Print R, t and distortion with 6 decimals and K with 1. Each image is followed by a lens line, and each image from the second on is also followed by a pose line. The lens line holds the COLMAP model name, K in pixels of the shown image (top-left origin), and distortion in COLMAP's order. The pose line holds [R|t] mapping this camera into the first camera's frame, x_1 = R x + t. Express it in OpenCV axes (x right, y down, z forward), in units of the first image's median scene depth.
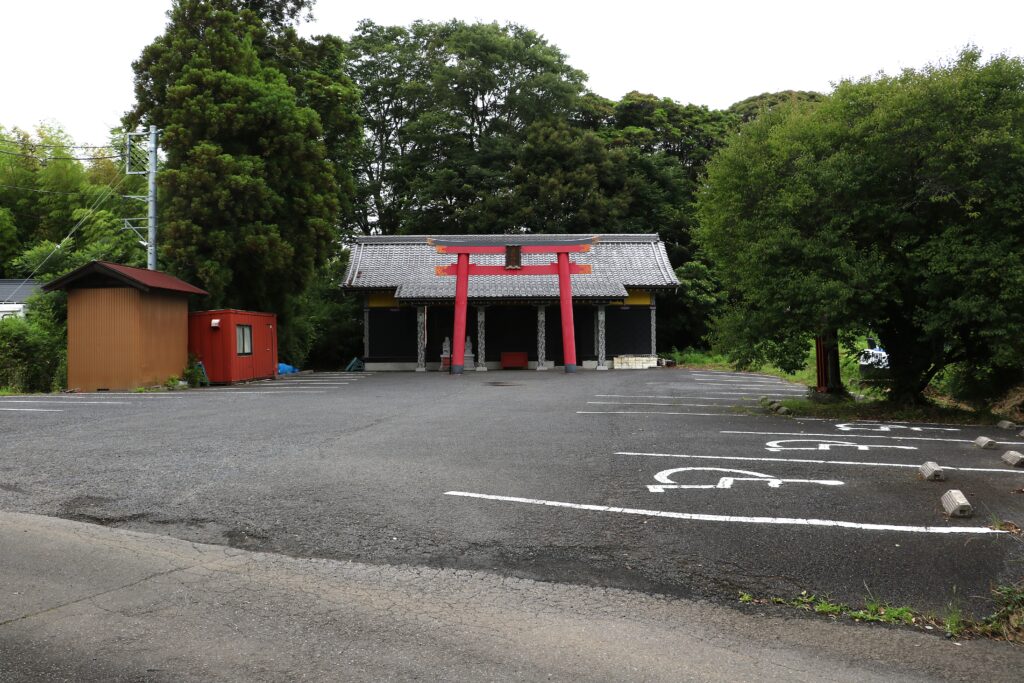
lens RADIAL K [[904.8, 0, 512.0], [0, 904.8, 341.5], [0, 0, 1]] dist [0.000636, -0.000005]
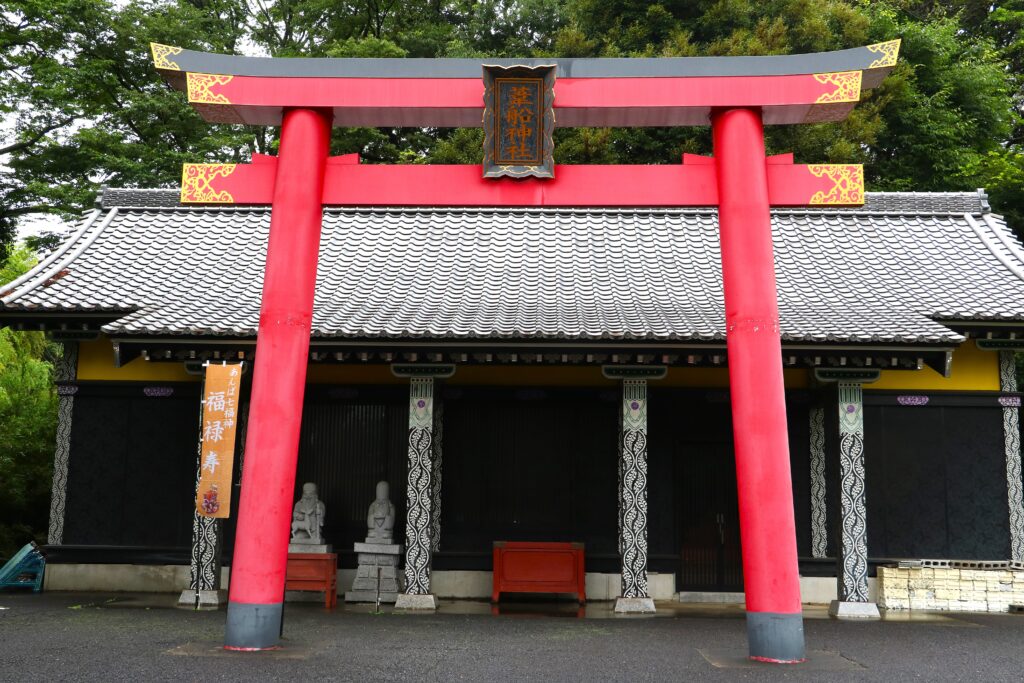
lens RADIAL K [[1125.9, 0, 512.0], [0, 1125.9, 341.5], [0, 0, 1]] dist [-0.024173, -0.002600]
pose [[0.997533, 0.015036, -0.068576, 0.017769], [-0.024618, 0.989689, -0.141099, -0.000488], [0.065747, 0.142439, 0.987618, 0.634500]]
